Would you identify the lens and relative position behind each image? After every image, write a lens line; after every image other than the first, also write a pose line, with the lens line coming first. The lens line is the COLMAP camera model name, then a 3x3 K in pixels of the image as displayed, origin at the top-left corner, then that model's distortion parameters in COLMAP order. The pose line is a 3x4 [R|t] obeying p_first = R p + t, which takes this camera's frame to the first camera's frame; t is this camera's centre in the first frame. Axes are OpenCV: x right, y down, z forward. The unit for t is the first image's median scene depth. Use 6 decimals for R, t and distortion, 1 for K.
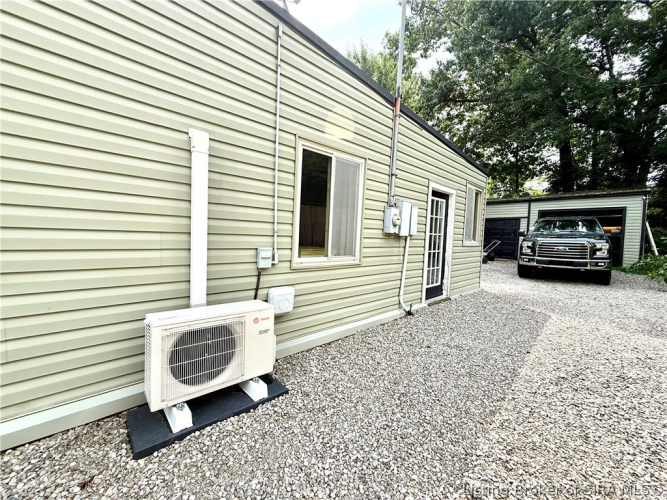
lens RADIAL K [[265.9, 0, 334.1], [0, 265.9, 250.0], [0, 0, 1]] dist [-0.001131, 0.000981]
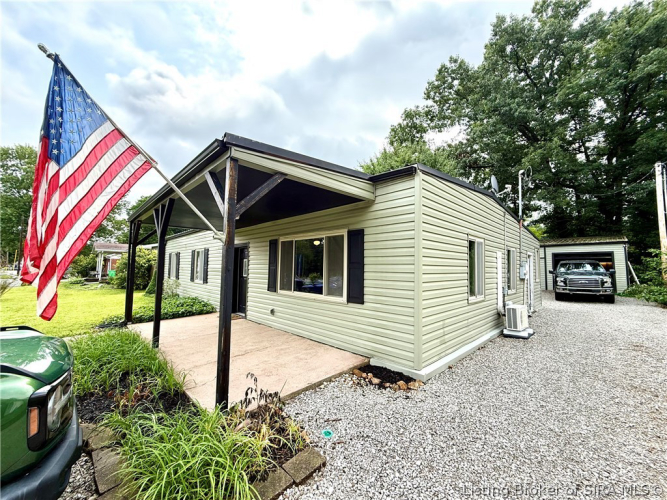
lens RADIAL K [[265.9, 0, 331.4], [0, 265.9, 250.9], [0, 0, 1]] dist [-0.001131, 0.000981]
pose [[0.999380, -0.016196, 0.031271, -0.663817], [0.019771, 0.992862, -0.117616, -0.028951], [-0.029143, 0.118162, 0.992567, -0.543808]]
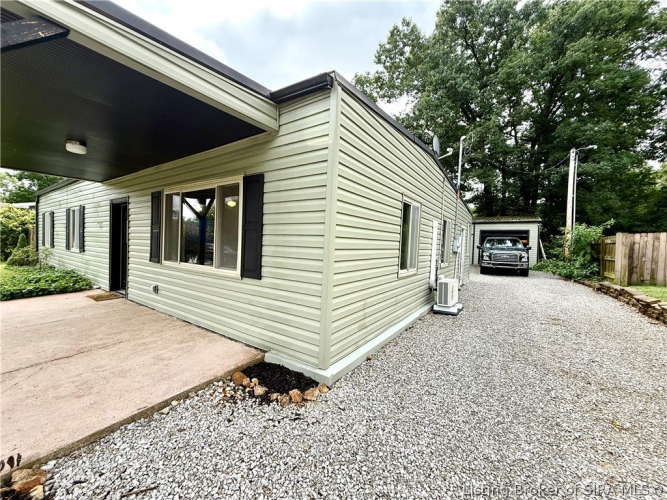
lens RADIAL K [[265.9, 0, 332.9], [0, 265.9, 250.7], [0, 0, 1]] dist [-0.001131, 0.000981]
pose [[0.974030, -0.002856, 0.226399, -0.566712], [0.007295, 0.999797, -0.018770, -0.017498], [-0.226299, 0.019934, 0.973854, -0.398014]]
